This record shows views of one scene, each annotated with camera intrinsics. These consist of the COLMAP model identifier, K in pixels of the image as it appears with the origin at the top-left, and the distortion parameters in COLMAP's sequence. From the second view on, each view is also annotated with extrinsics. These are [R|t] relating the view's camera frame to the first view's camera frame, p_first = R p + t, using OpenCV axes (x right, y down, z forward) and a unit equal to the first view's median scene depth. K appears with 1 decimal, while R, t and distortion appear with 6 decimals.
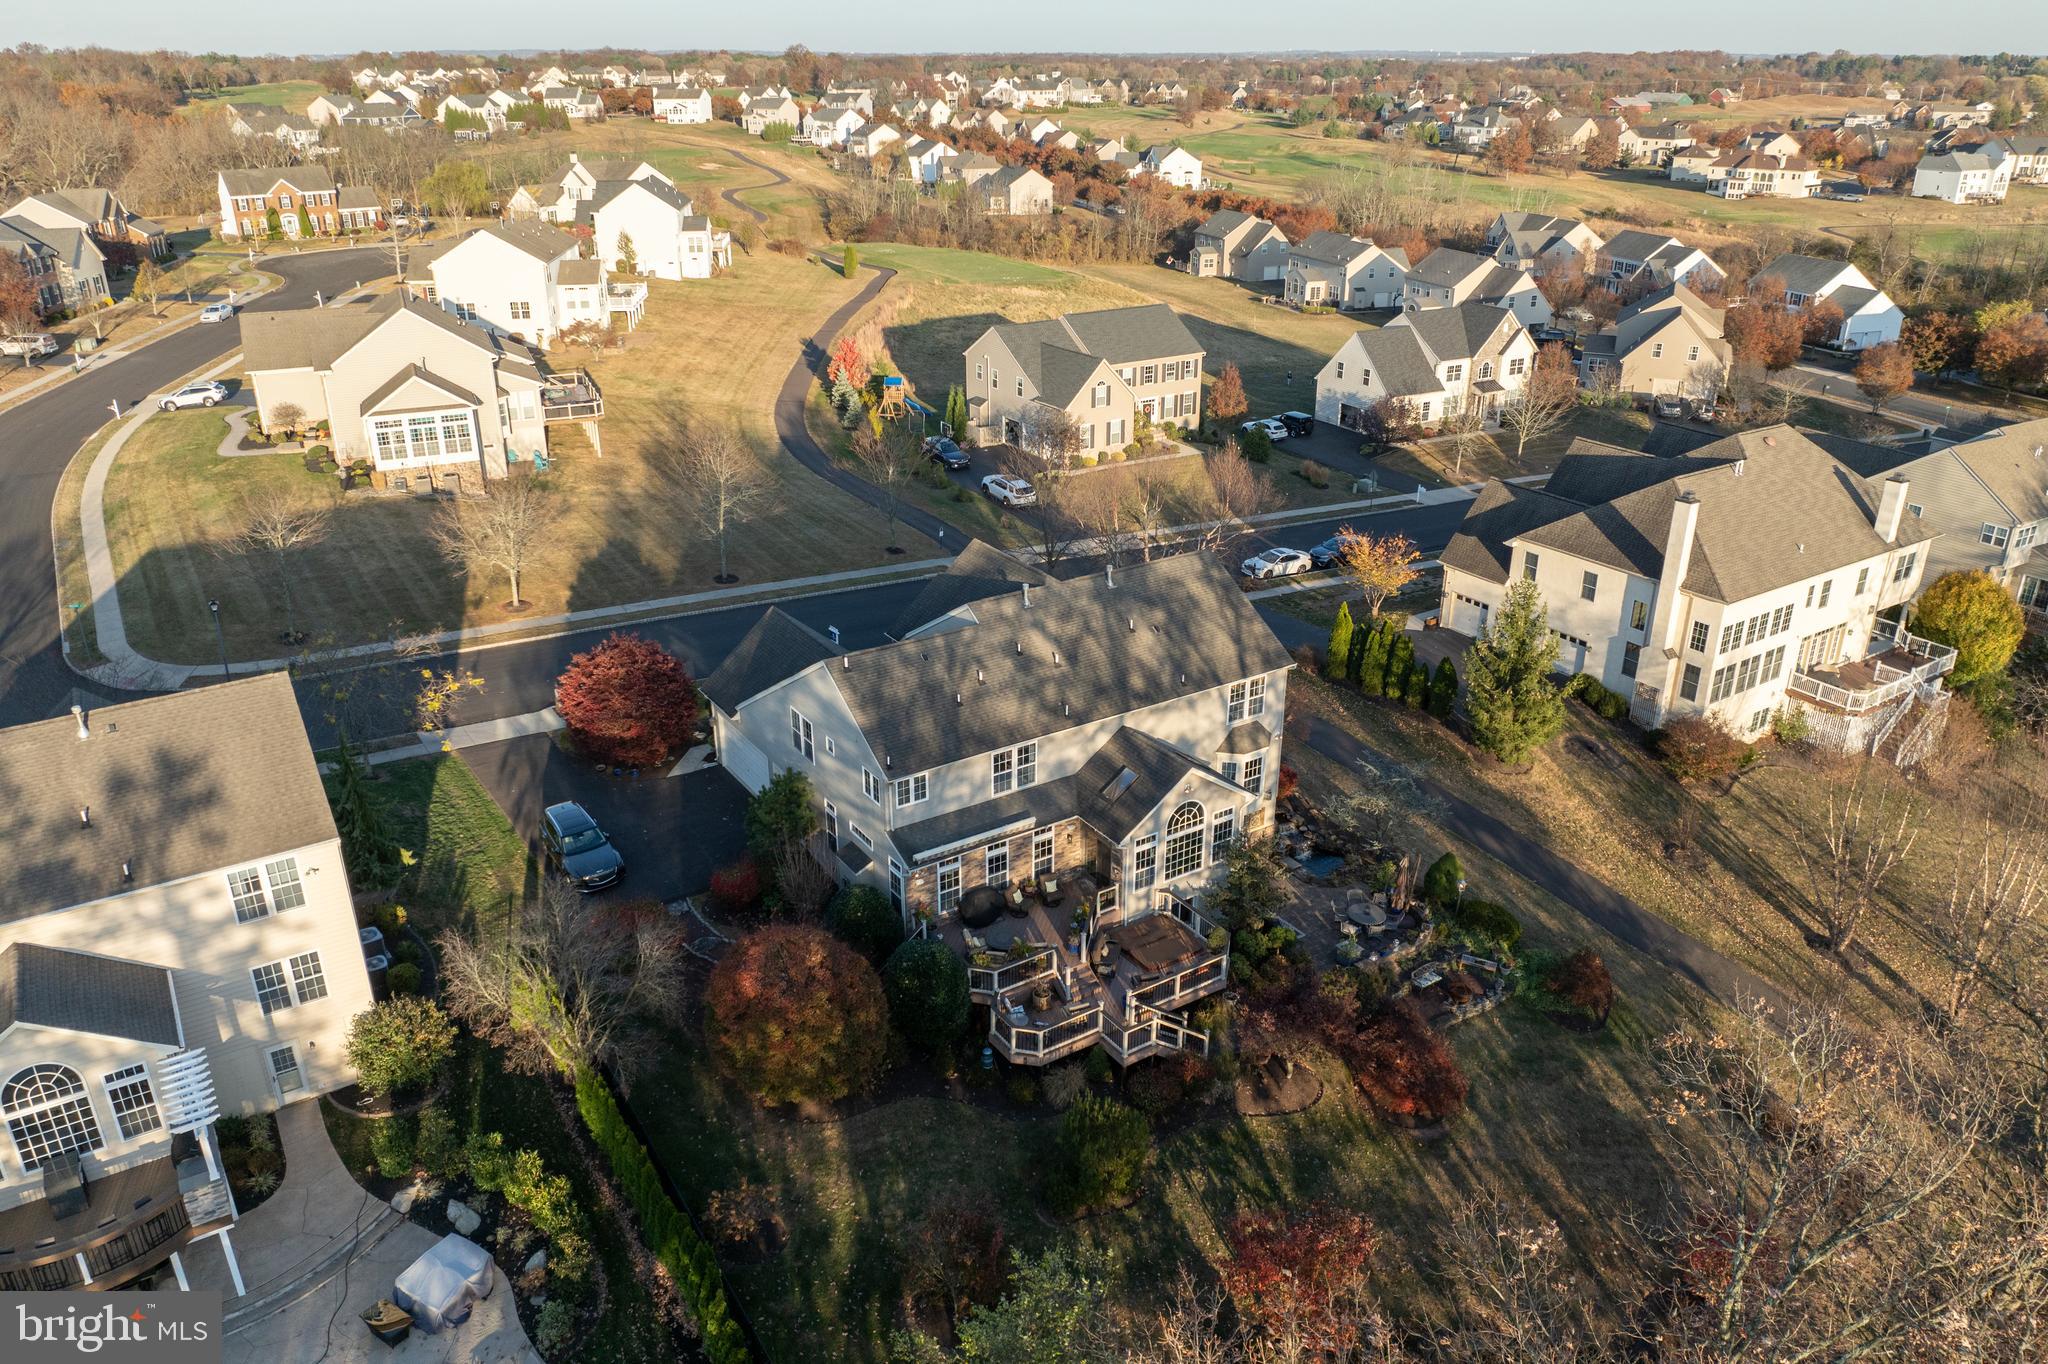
lens RADIAL K [[1433.4, 0, 1029.4], [0, 1433.4, 693.1], [0, 0, 1]] dist [-0.036371, -0.001094]
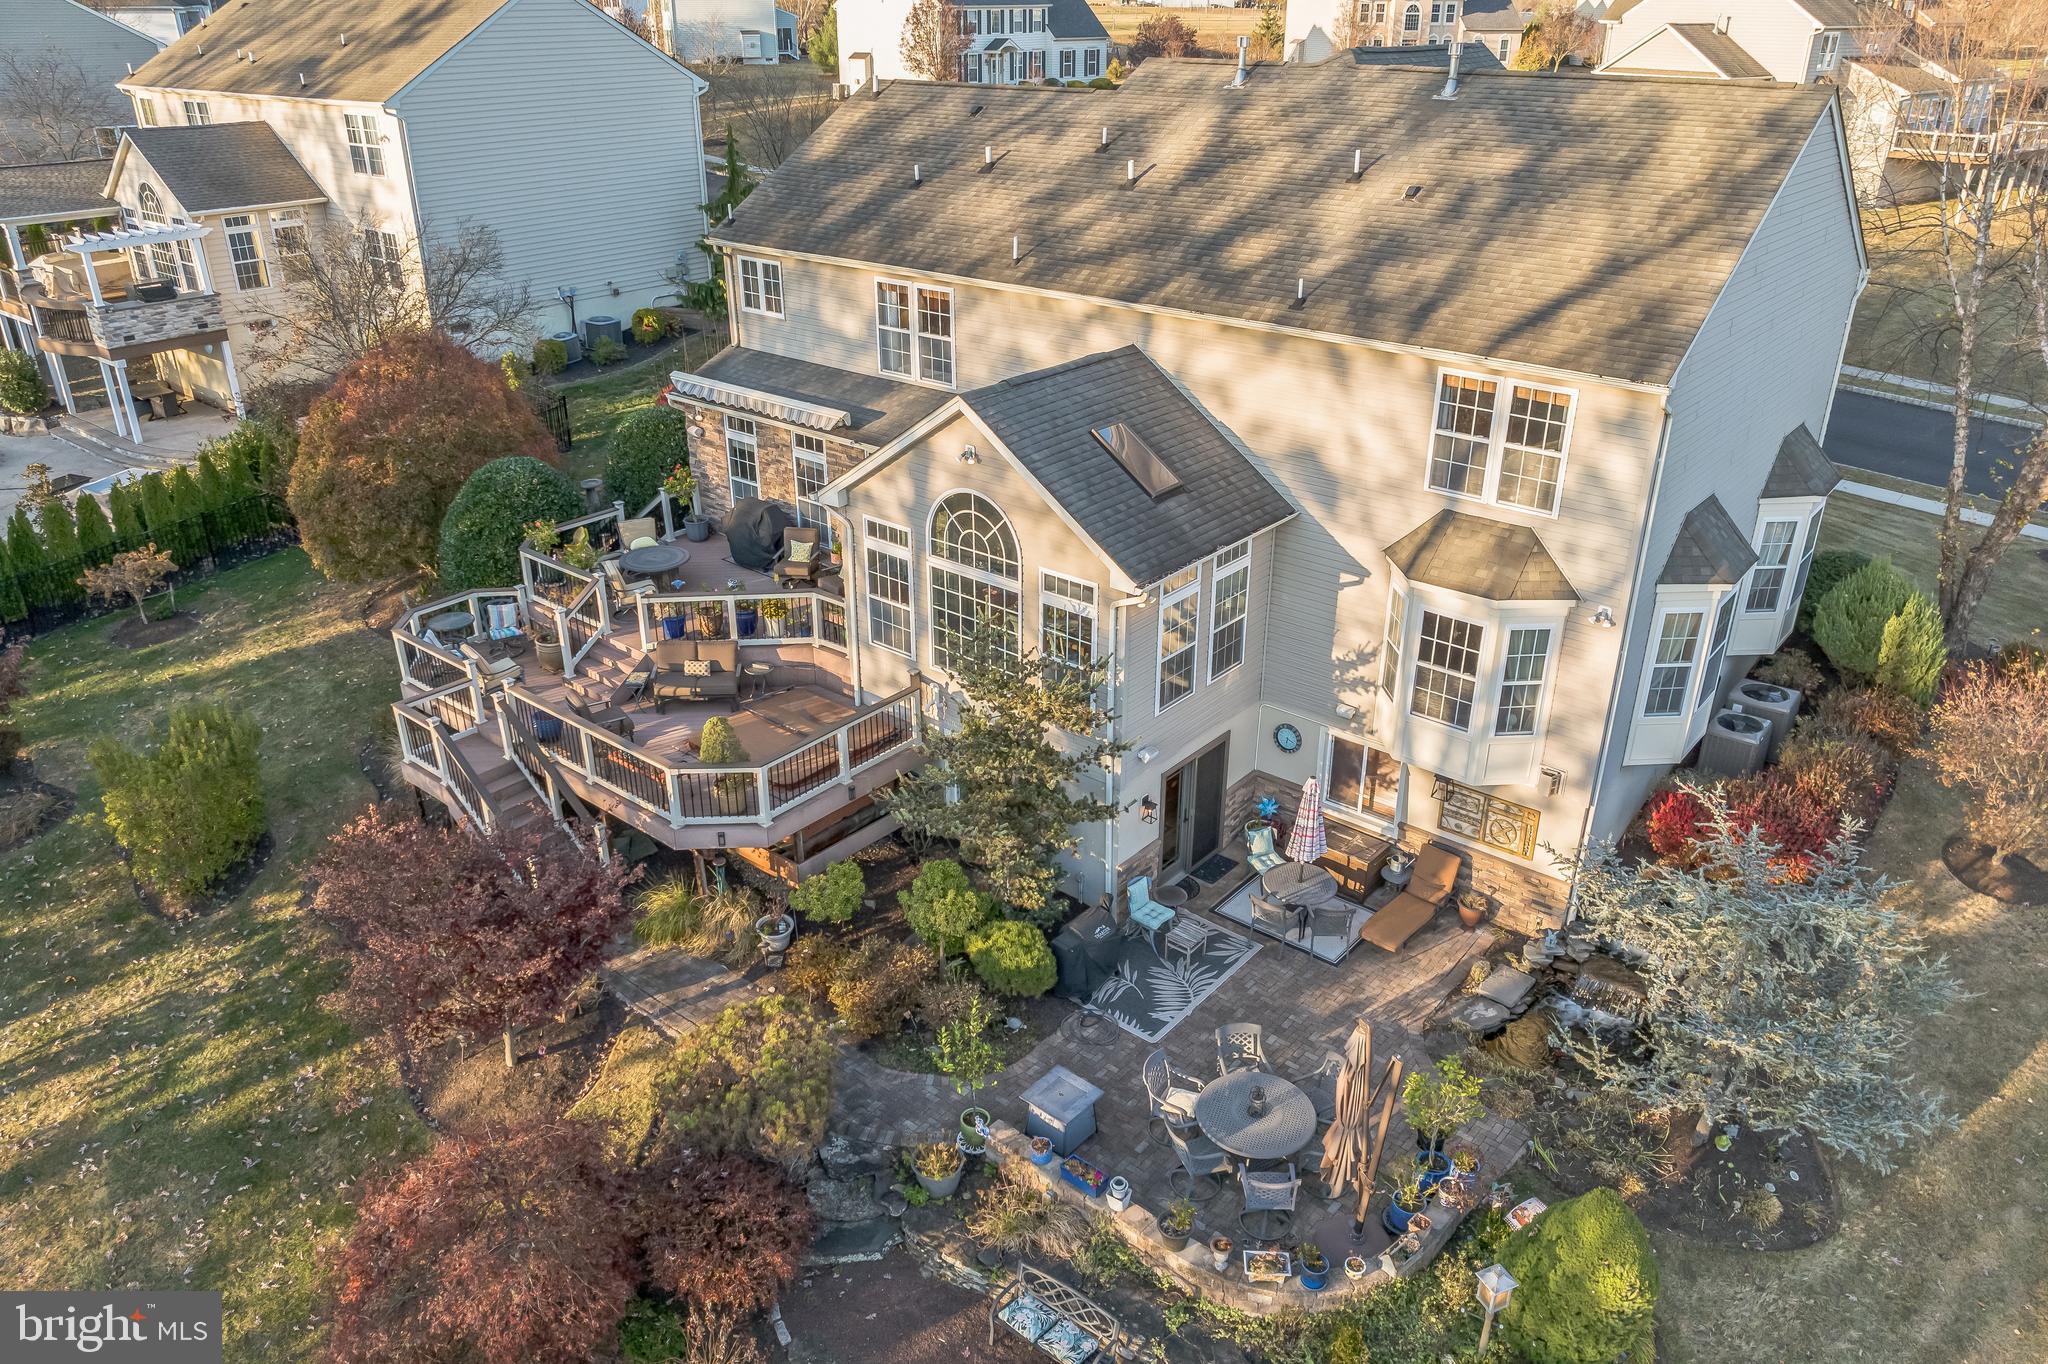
lens RADIAL K [[1433.4, 0, 1029.4], [0, 1433.4, 693.1], [0, 0, 1]] dist [-0.036371, -0.001094]
pose [[0.297605, 0.423108, -0.855810, 0.334966], [-0.388950, 0.872394, 0.296051, -0.000637], [0.871865, 0.244761, 0.424197, 0.589755]]
